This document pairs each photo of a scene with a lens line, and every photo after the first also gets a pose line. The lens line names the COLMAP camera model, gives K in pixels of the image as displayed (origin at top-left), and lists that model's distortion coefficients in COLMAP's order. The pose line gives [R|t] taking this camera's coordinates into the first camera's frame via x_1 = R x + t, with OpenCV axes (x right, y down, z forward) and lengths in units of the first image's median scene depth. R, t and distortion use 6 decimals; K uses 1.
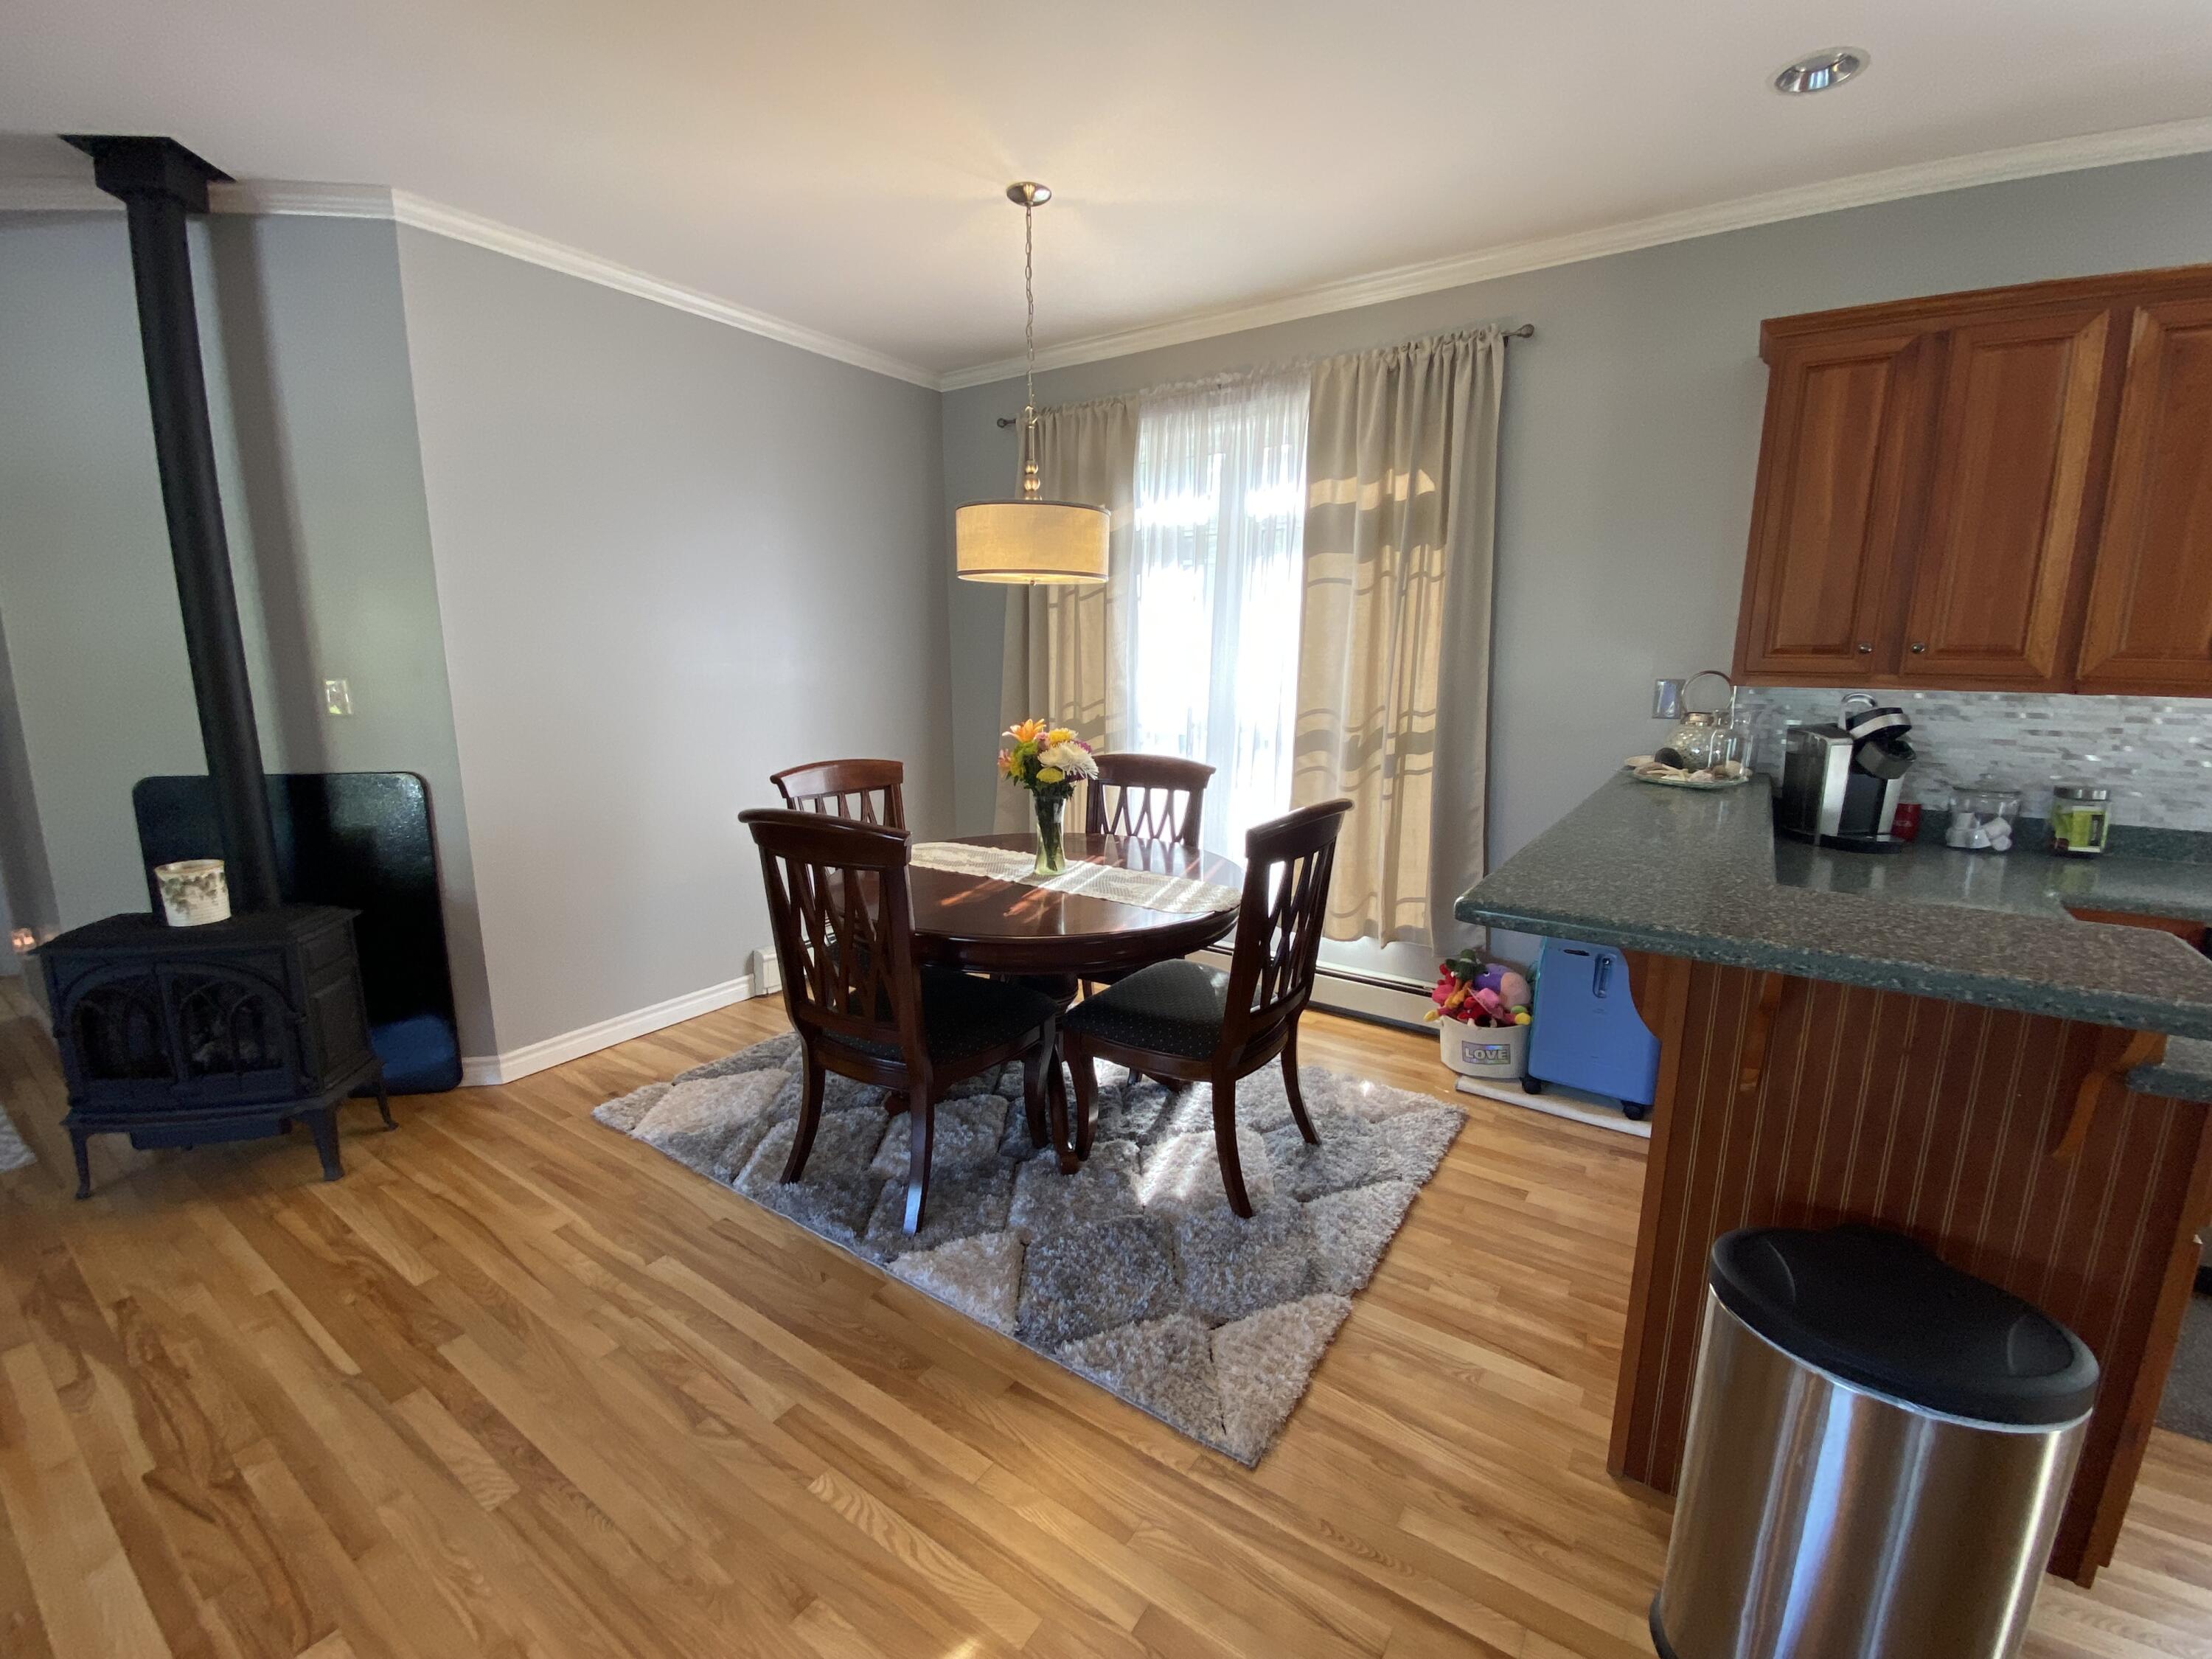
lens RADIAL K [[932.7, 0, 1107.5], [0, 932.7, 838.2], [0, 0, 1]] dist [0.025043, -0.023635]
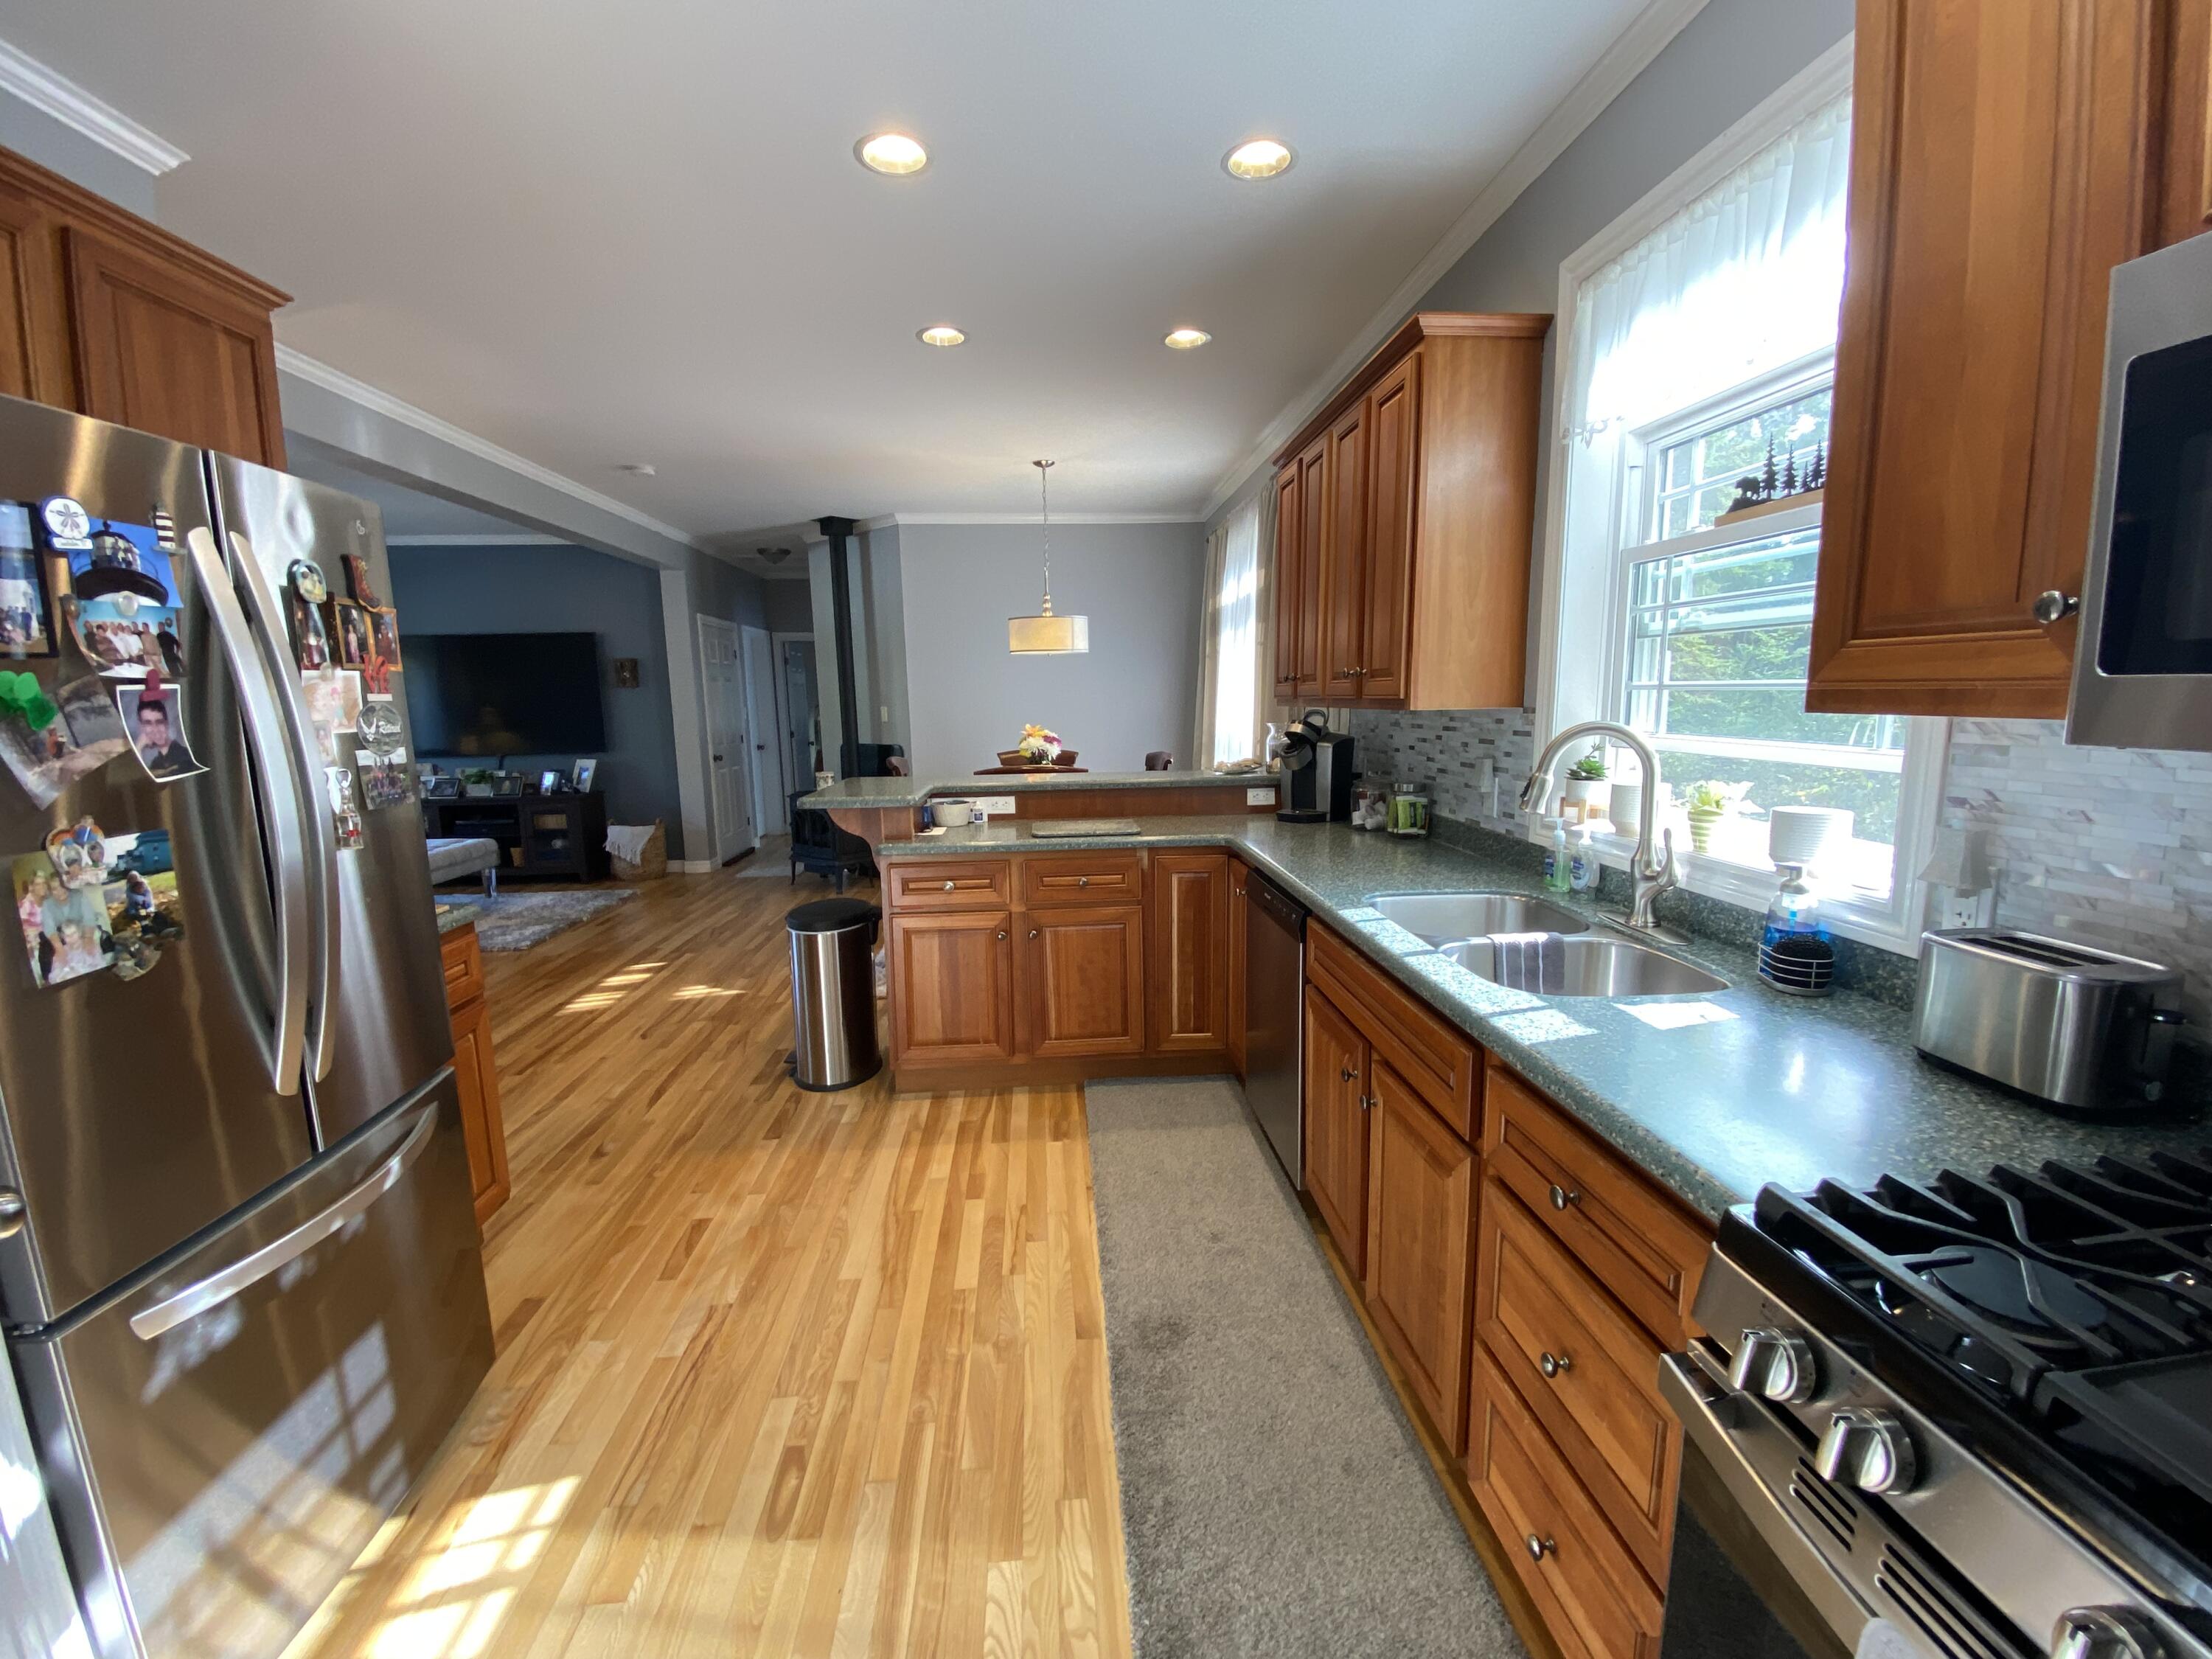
lens RADIAL K [[932.7, 0, 1107.5], [0, 932.7, 838.2], [0, 0, 1]] dist [0.025043, -0.023635]
pose [[0.626566, 0.102418, -0.772609, 1.628245], [-0.130778, 0.991088, 0.025323, 0.037618], [0.768317, 0.085174, 0.634377, -0.088993]]
